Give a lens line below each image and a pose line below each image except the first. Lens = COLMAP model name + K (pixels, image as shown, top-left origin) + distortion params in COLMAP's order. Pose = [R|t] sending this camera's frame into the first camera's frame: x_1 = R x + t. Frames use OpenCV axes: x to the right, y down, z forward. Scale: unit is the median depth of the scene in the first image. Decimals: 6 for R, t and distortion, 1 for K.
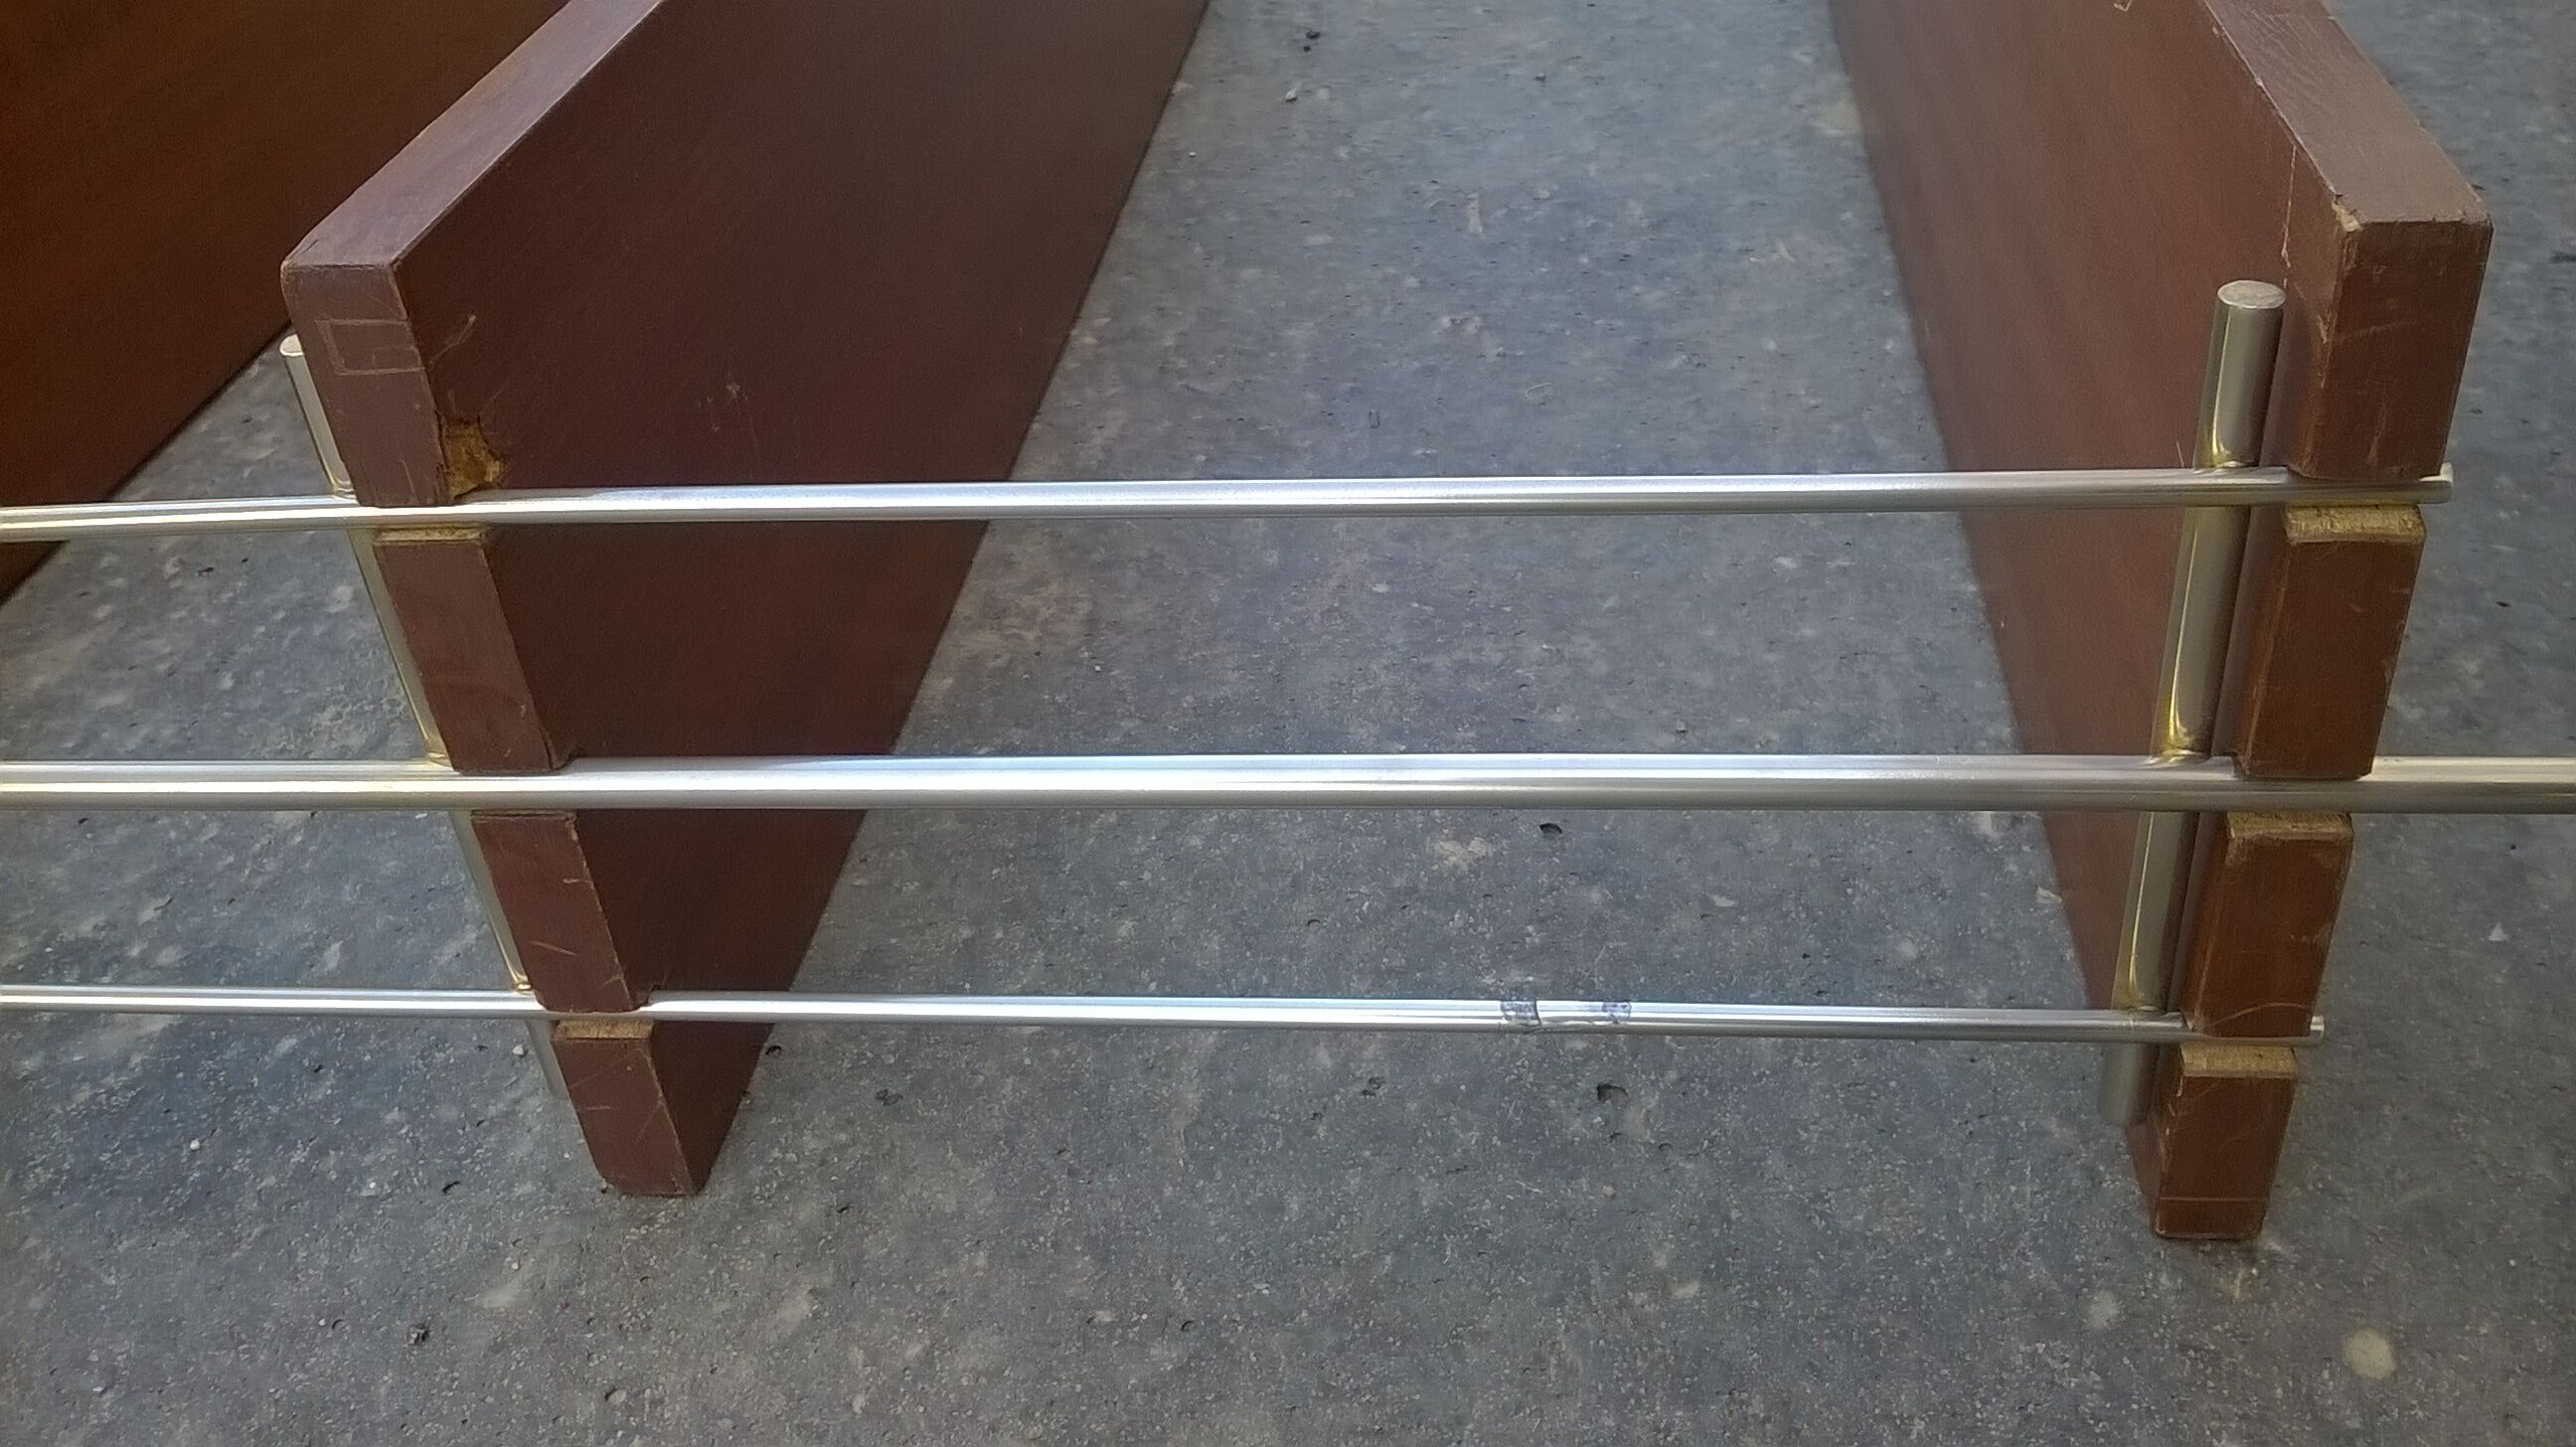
lens RADIAL K [[2321.1, 0, 1321.7], [0, 2321.1, 686.6], [0, 0, 1]] dist [0.037662, -0.168746]
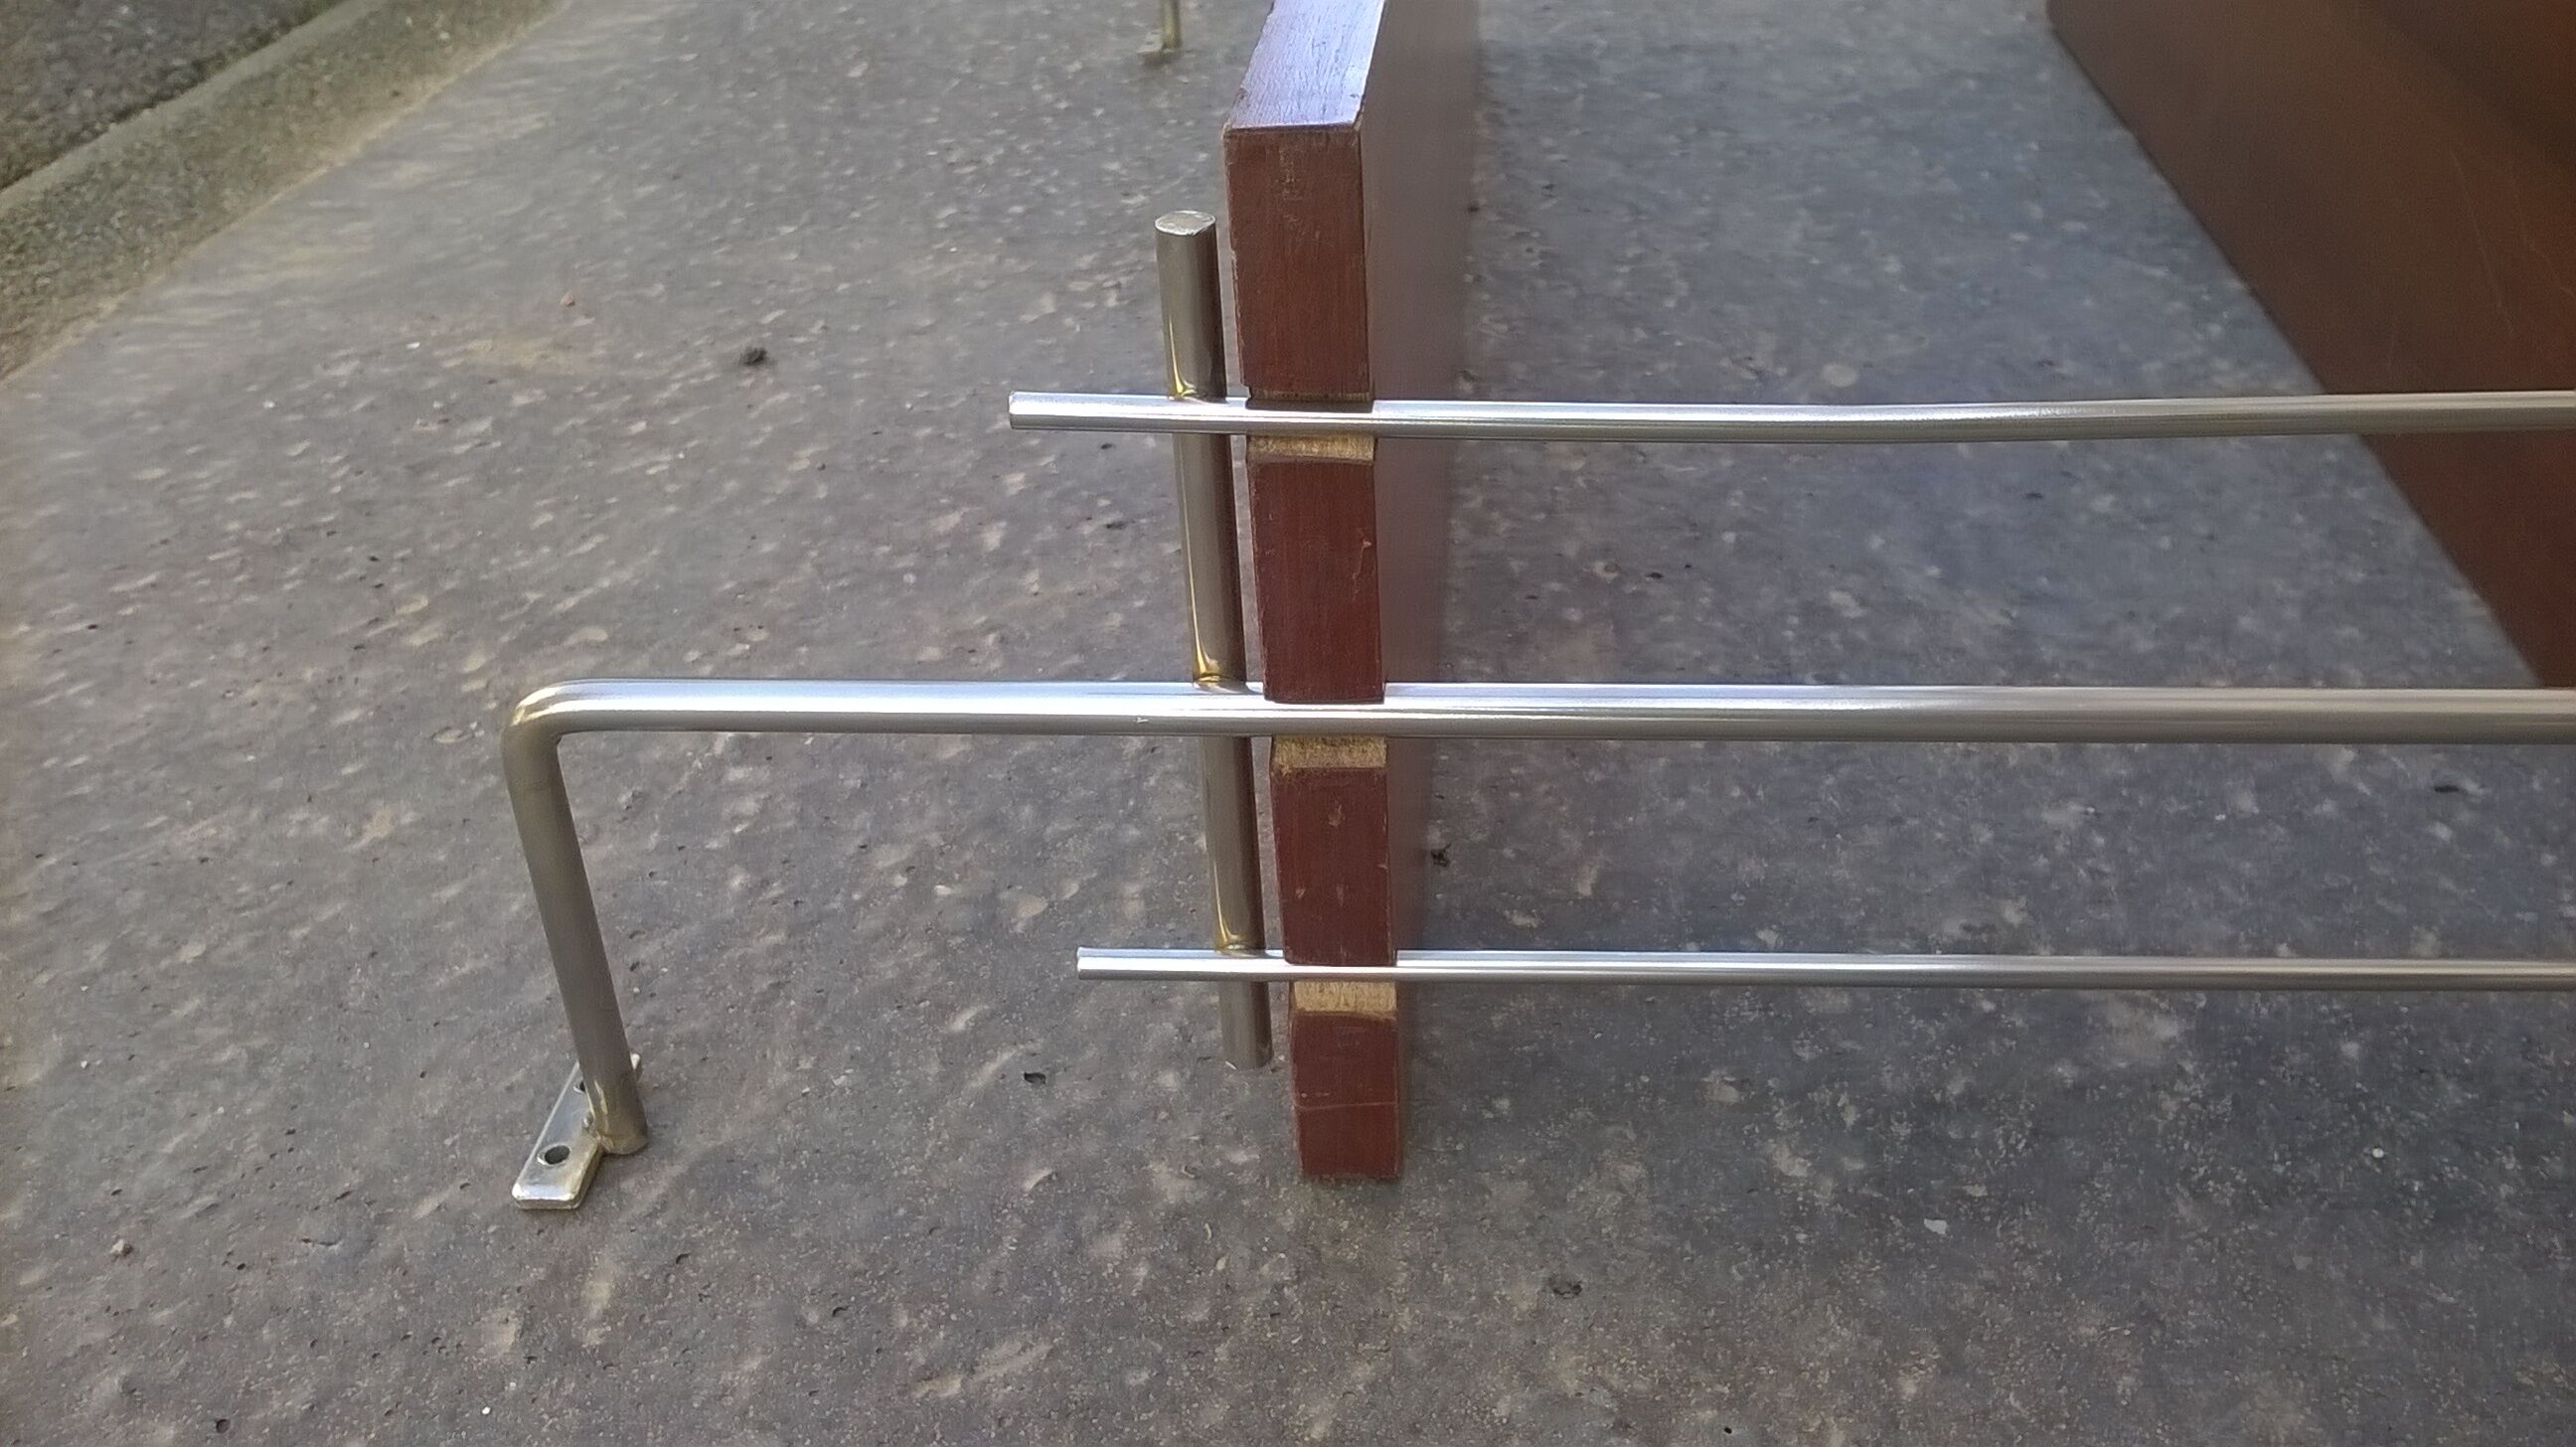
lens RADIAL K [[2321.1, 0, 1289.4], [0, 2321.1, 717.8], [0, 0, 1]] dist [0.037662, -0.168746]
pose [[0.999415, 0.015803, 0.030334, -1.018945], [-0.014045, 0.998258, -0.057311, 0.096716], [-0.031186, 0.056851, 0.997895, 0.128034]]
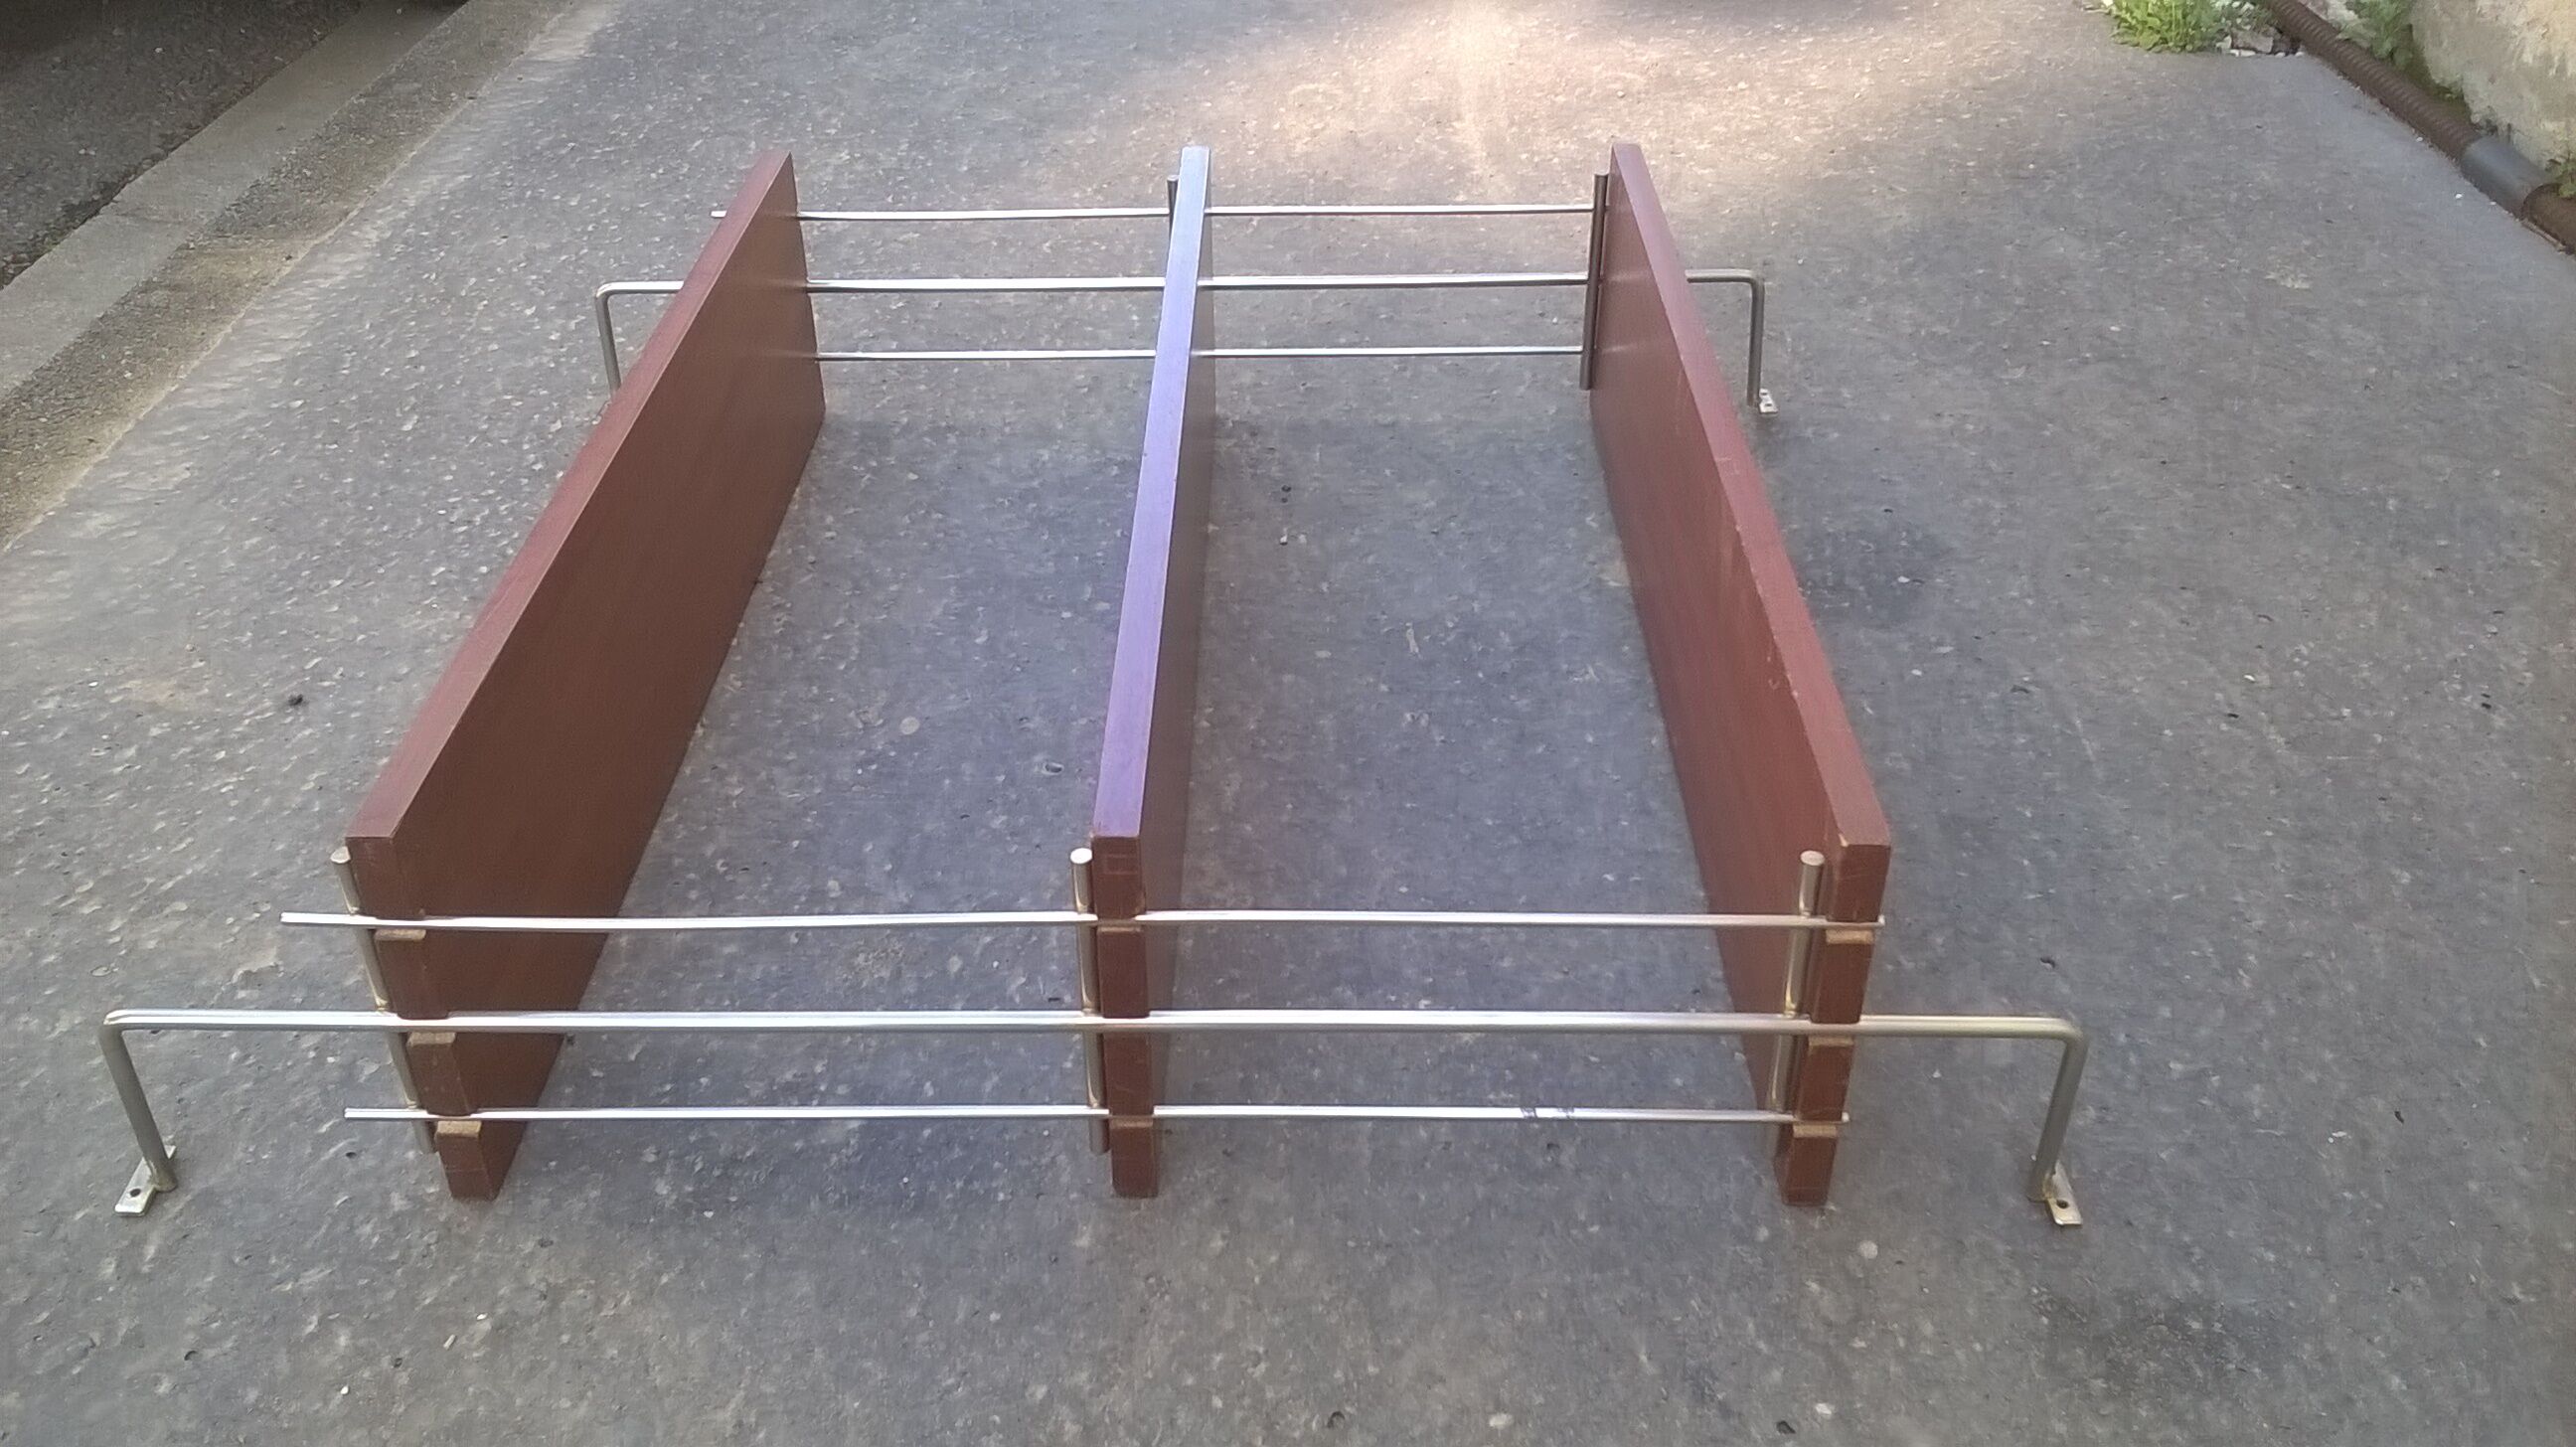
lens RADIAL K [[2321.1, 0, 1292.0], [0, 2321.1, 719.6], [0, 0, 1]] dist [0.037662, -0.168746]
pose [[0.993007, 0.011329, 0.117507, -0.425186], [-0.008703, 0.999701, -0.022839, -0.200361], [-0.117731, 0.021657, 0.992809, -1.308099]]
